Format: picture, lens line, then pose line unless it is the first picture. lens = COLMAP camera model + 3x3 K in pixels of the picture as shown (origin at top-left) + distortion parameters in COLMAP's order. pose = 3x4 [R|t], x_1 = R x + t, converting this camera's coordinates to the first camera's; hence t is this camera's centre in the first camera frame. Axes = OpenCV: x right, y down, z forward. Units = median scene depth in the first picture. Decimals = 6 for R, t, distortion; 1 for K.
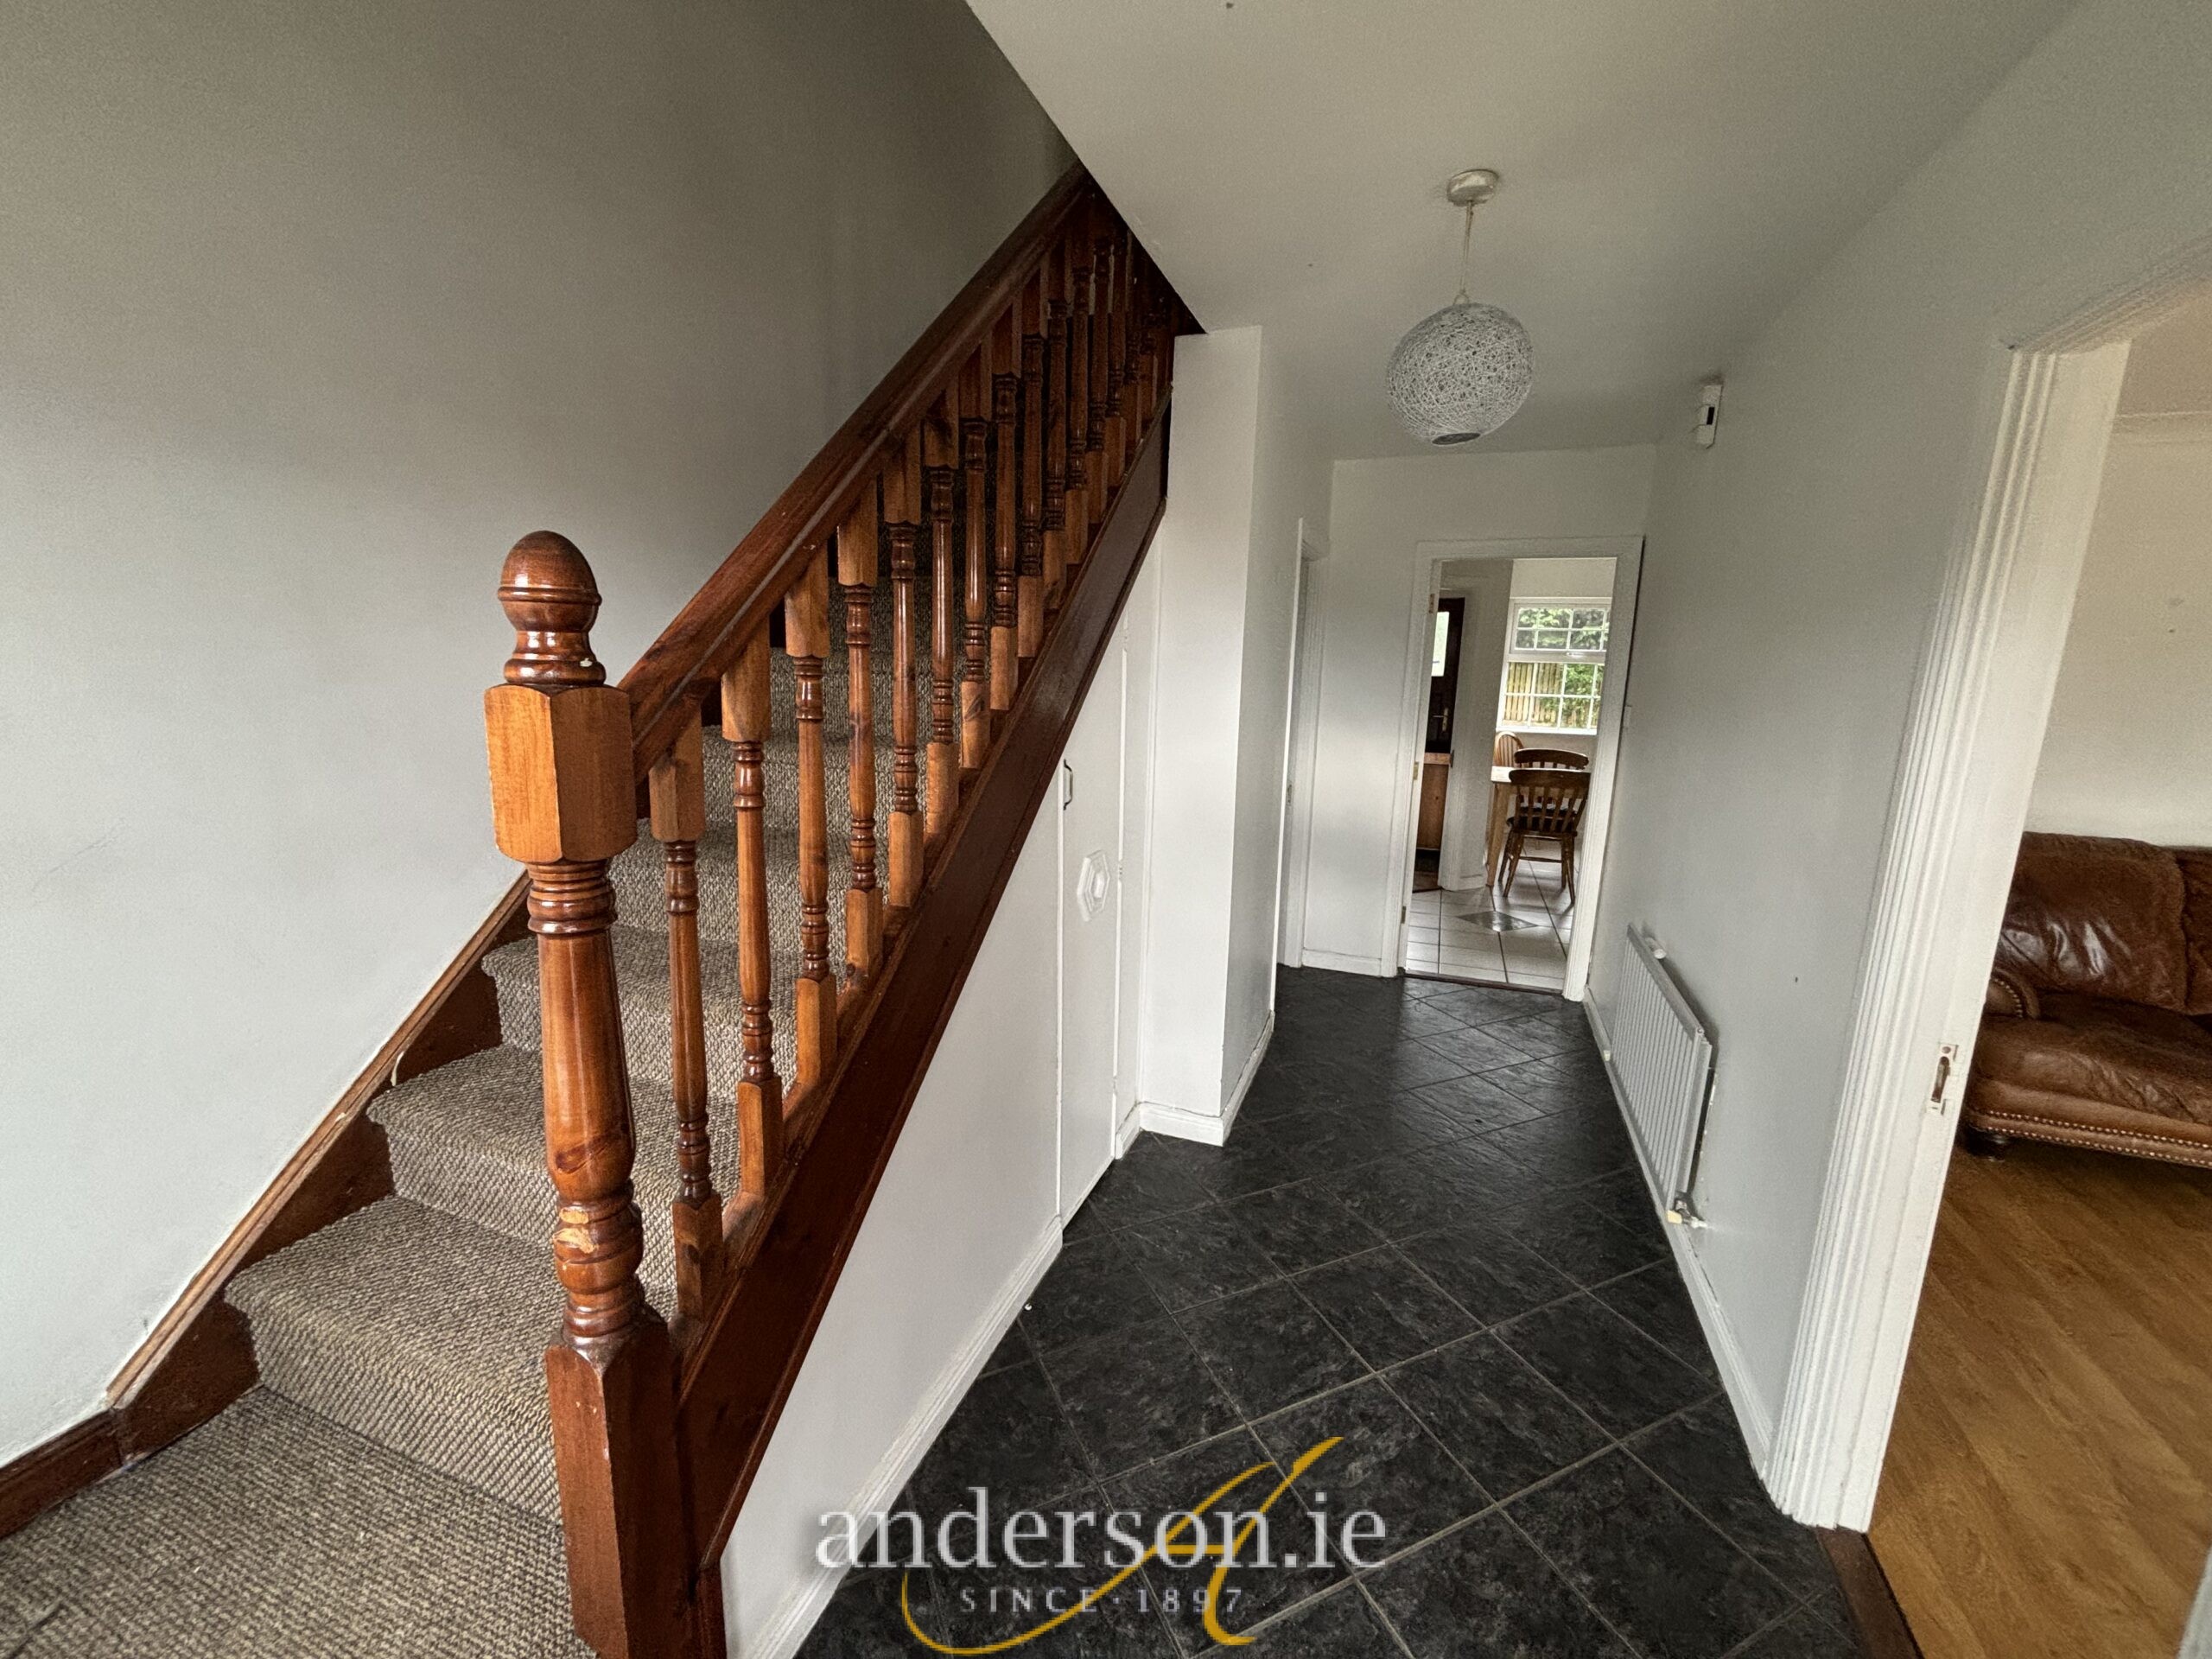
lens RADIAL K [[896.4, 0, 1101.1], [0, 896.4, 827.2], [0, 0, 1]] dist [0.000739, -0.000225]
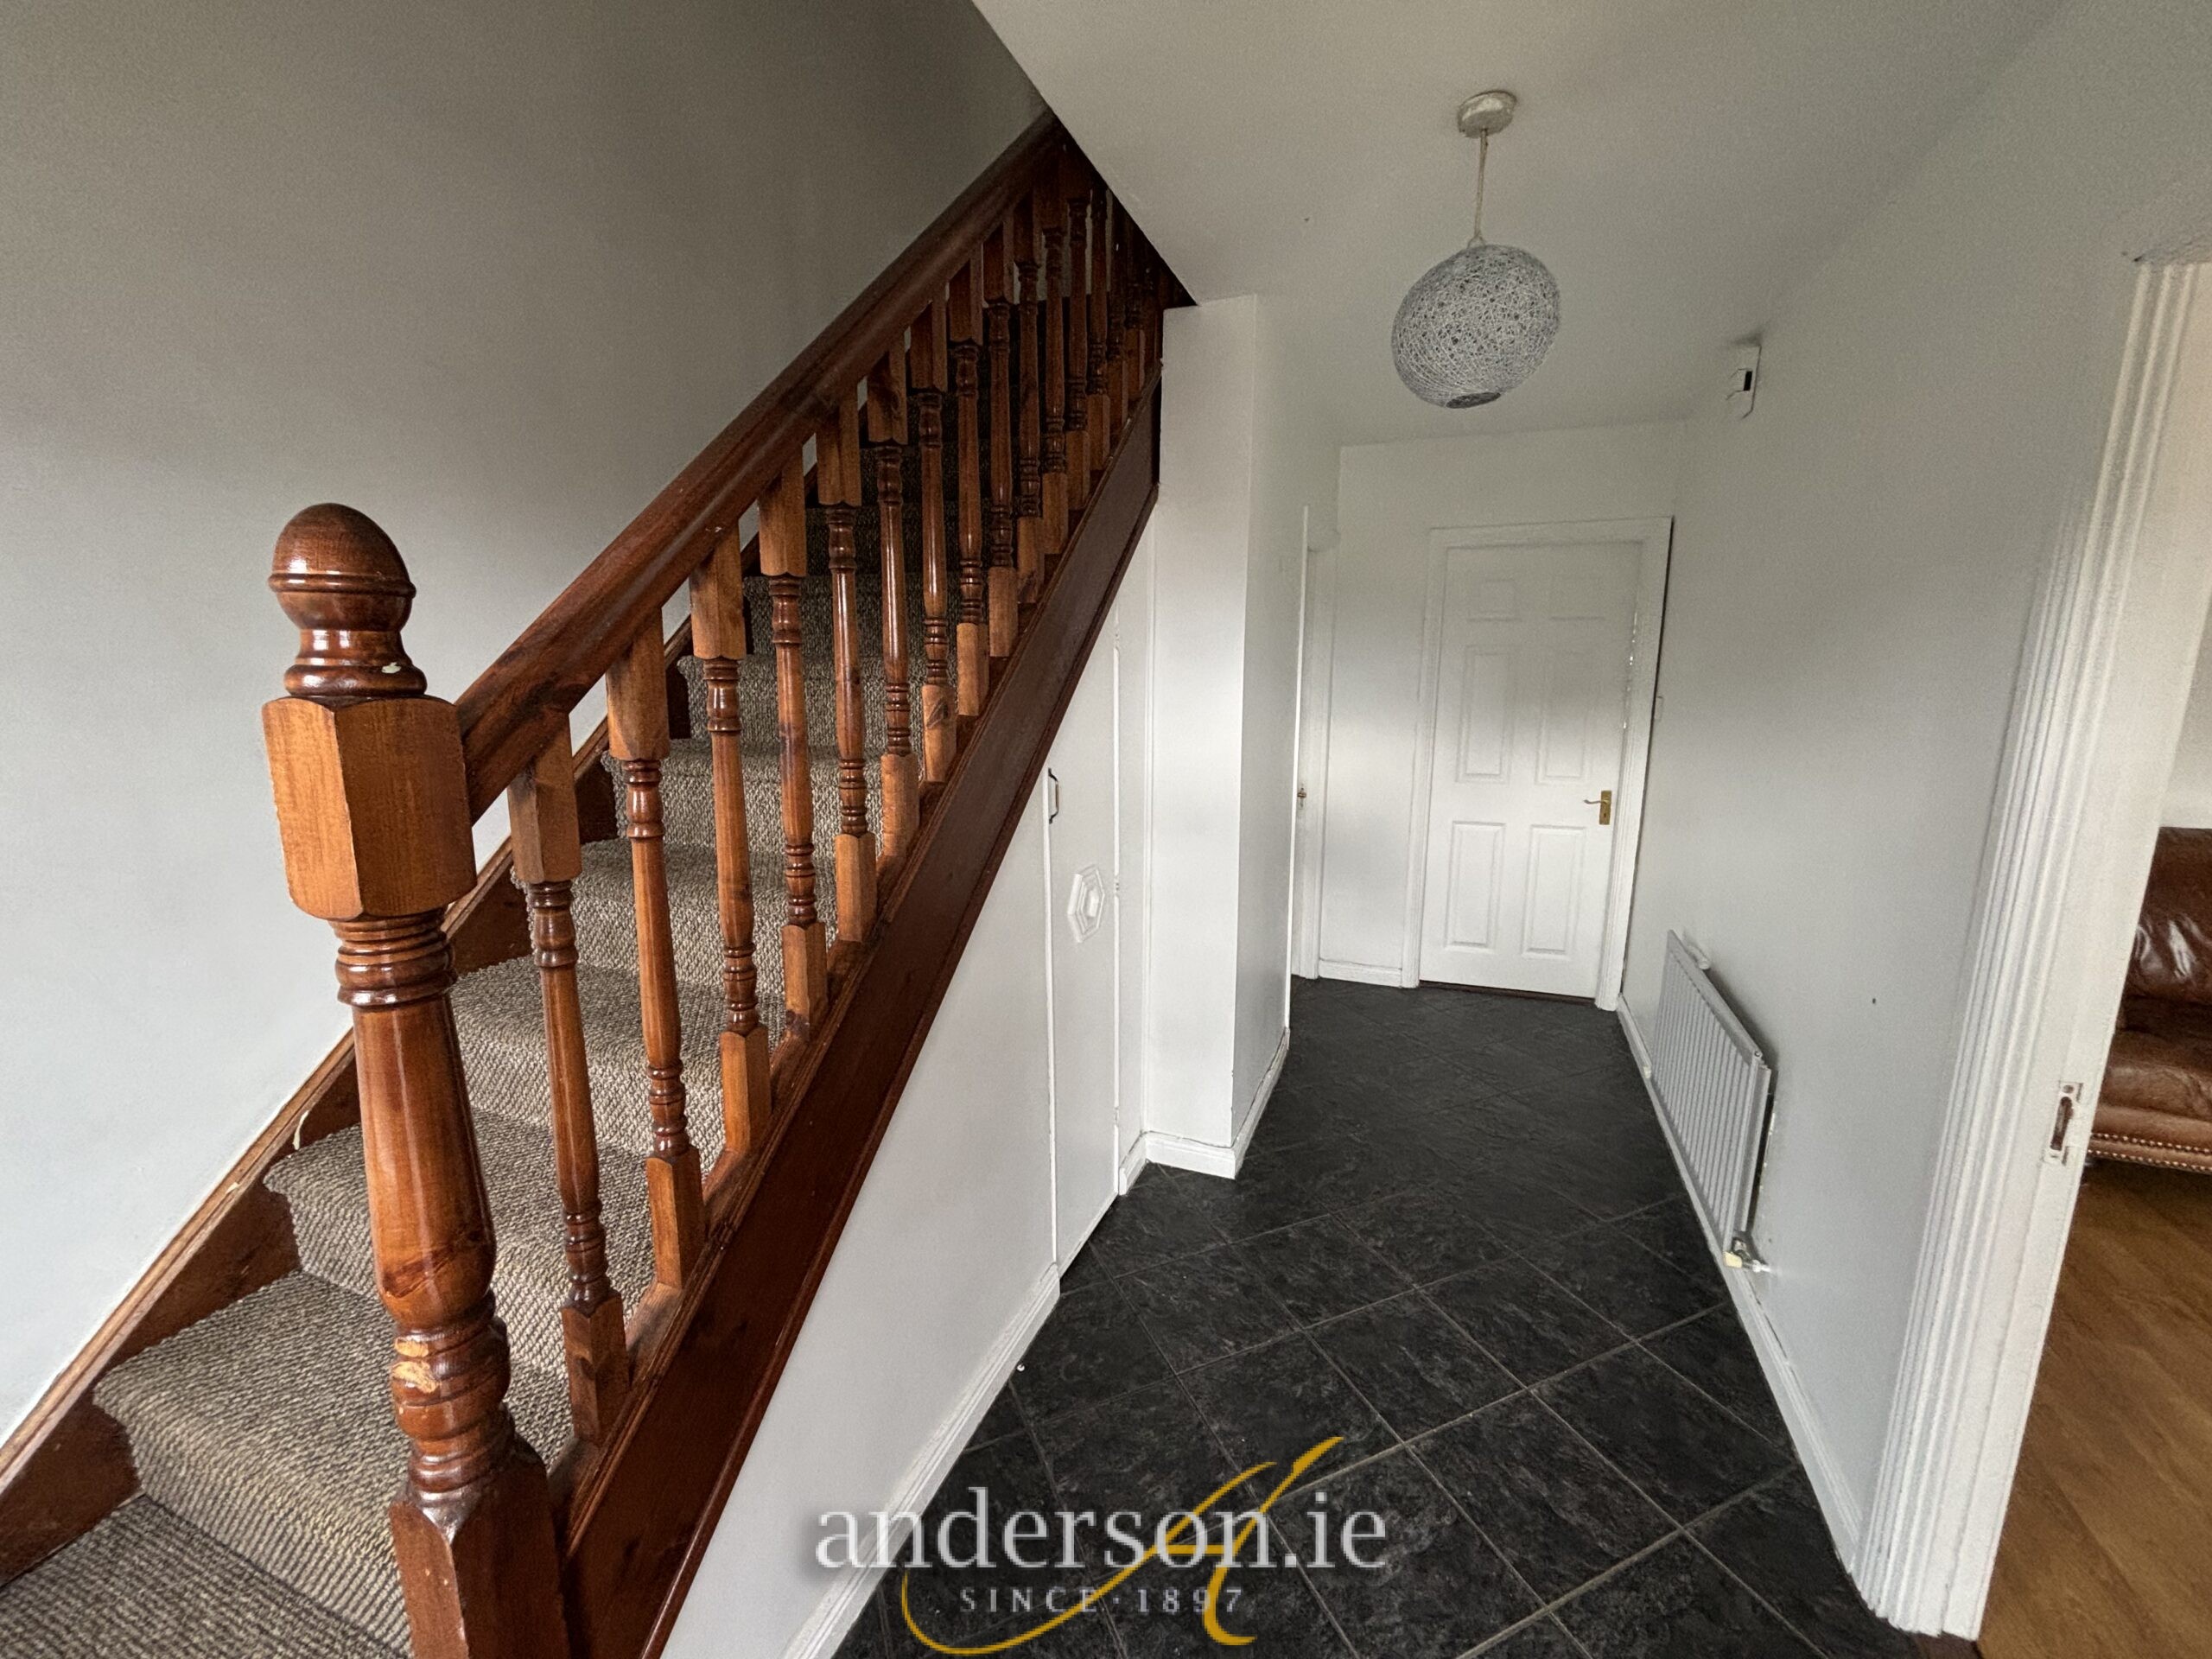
lens RADIAL K [[896.4, 0, 1101.9], [0, 896.4, 826.2], [0, 0, 1]] dist [0.000739, -0.000225]
pose [[0.999670, -0.019329, -0.016899, 0.035458], [0.019241, 0.999801, -0.005354, -0.013501], [0.016999, 0.005027, 0.999843, 0.109944]]
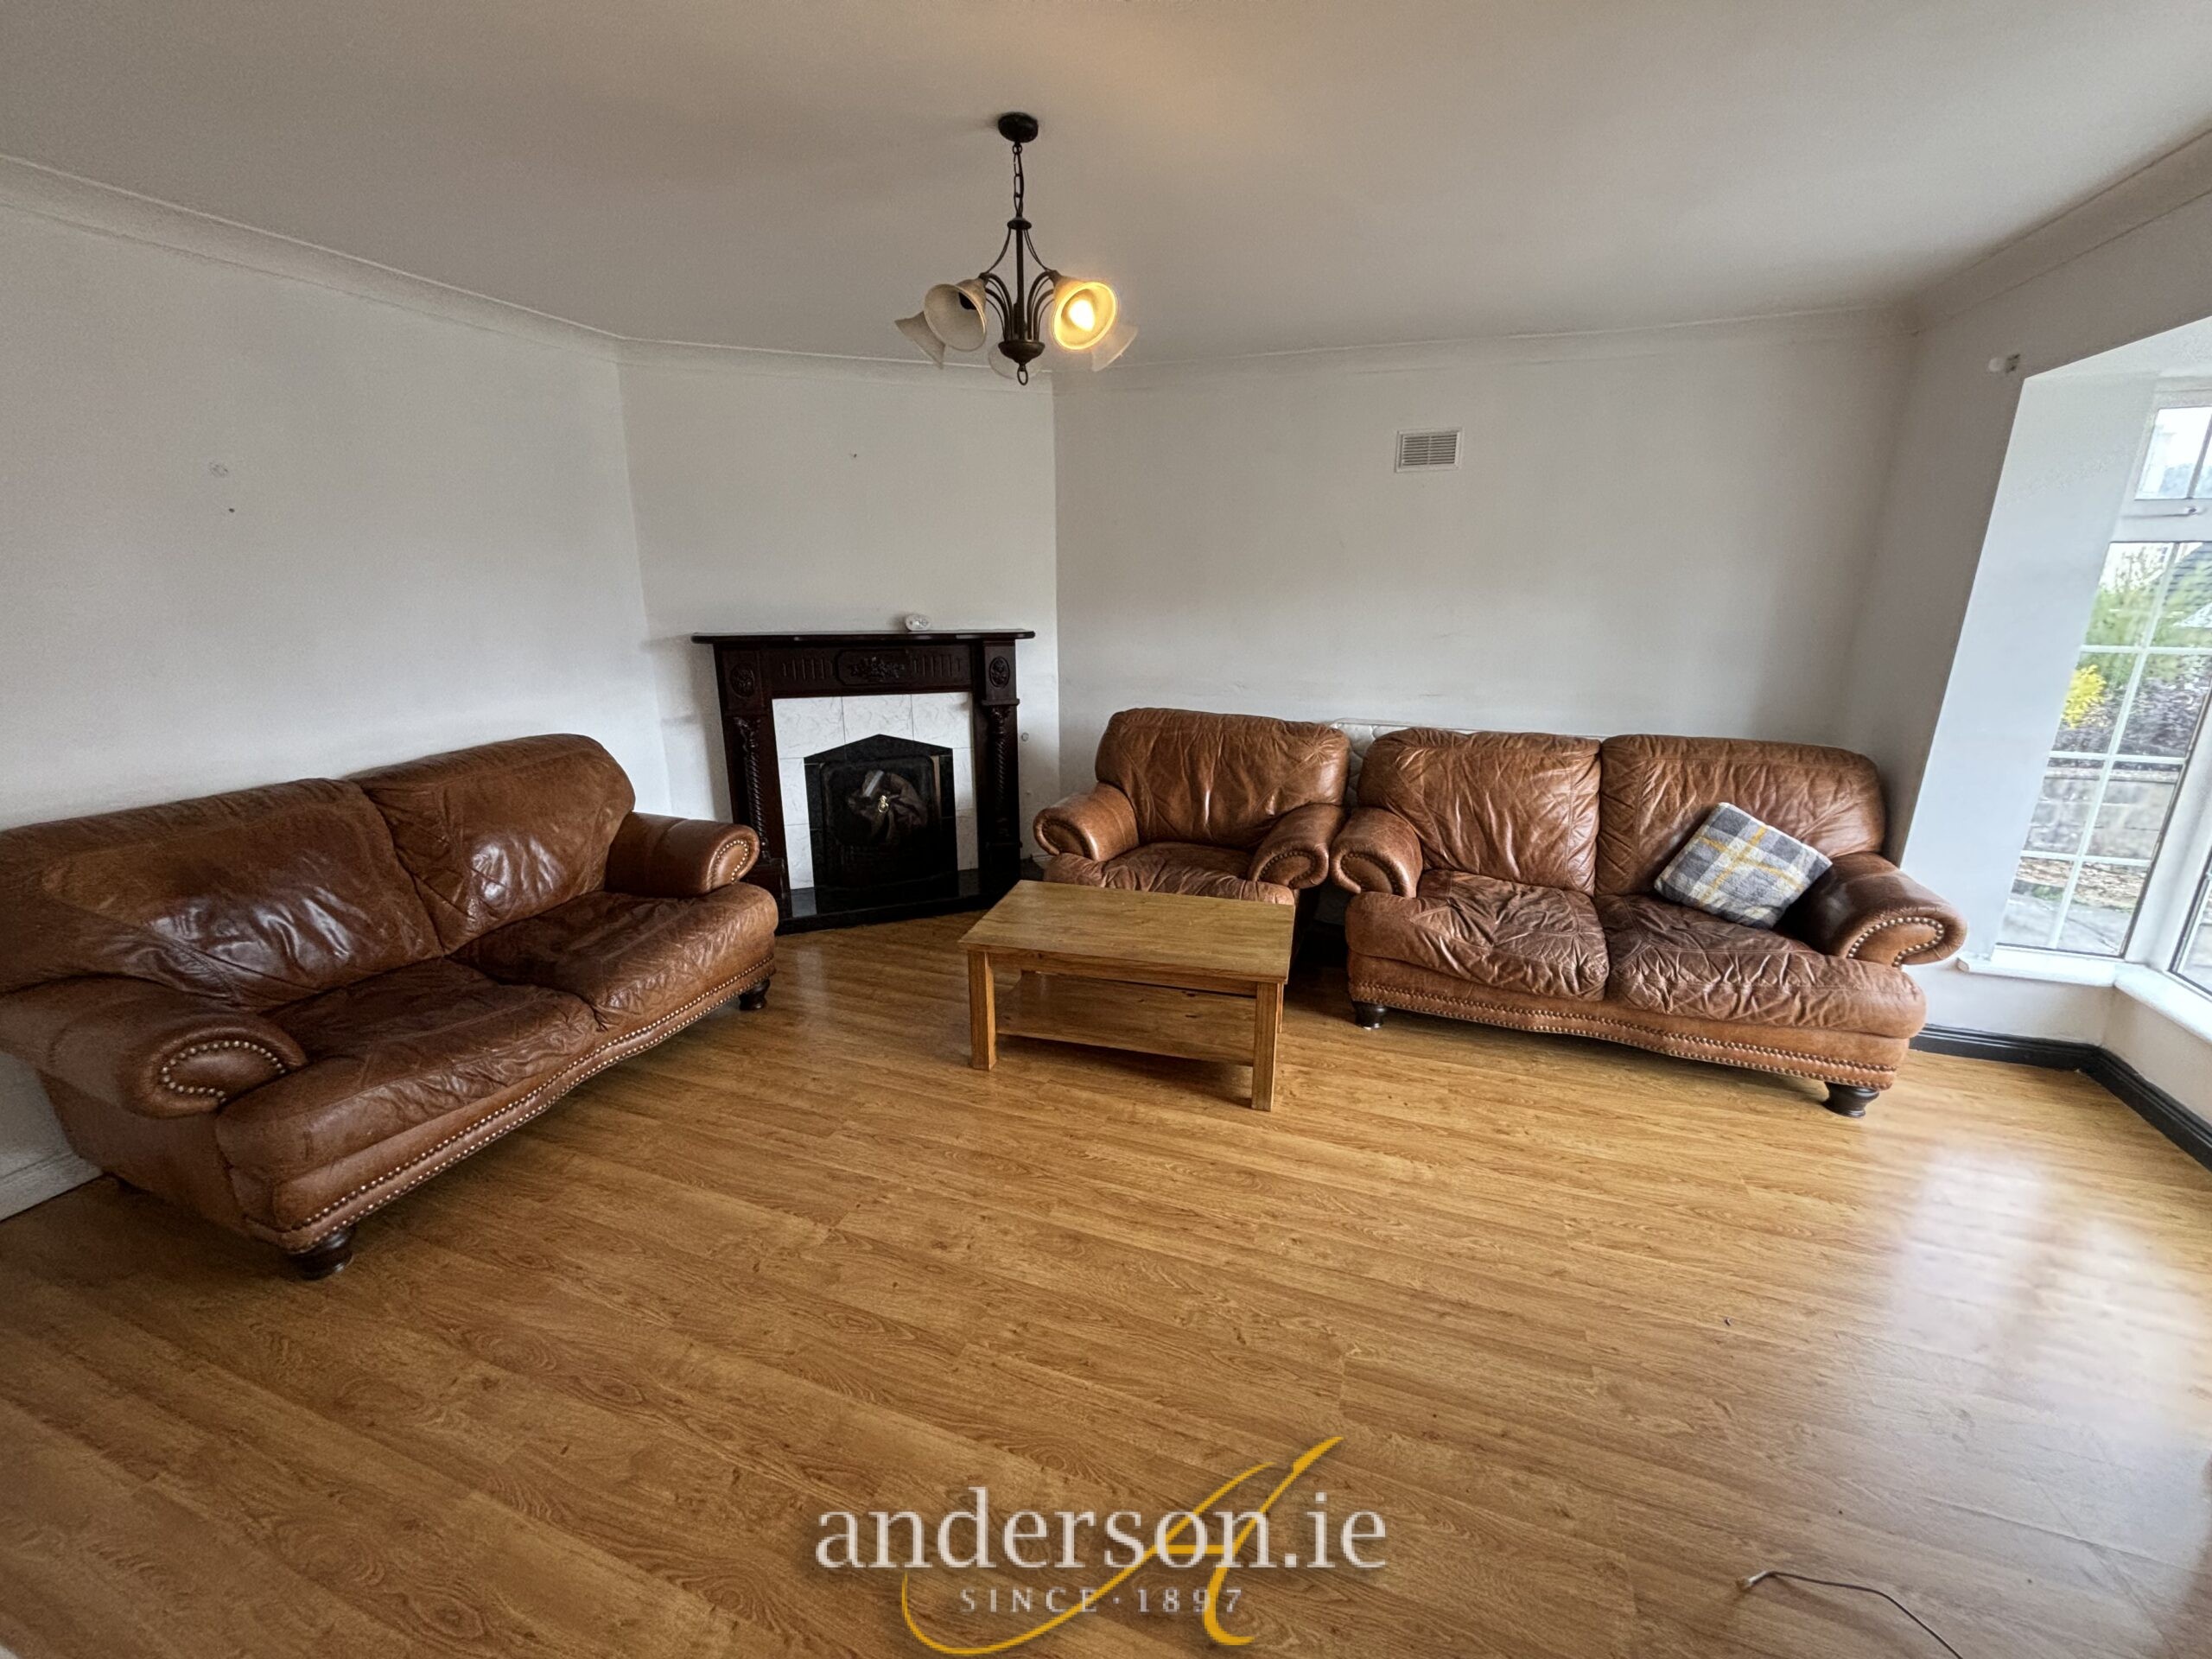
lens RADIAL K [[896.4, 0, 1100.7], [0, 896.4, 829.7], [0, 0, 1]] dist [0.000739, -0.000225]
pose [[-0.003965, -0.298675, 0.954347, 0.708815], [0.185688, 0.937536, 0.294186, -0.086225], [-0.982601, 0.178378, 0.051743, 0.527209]]
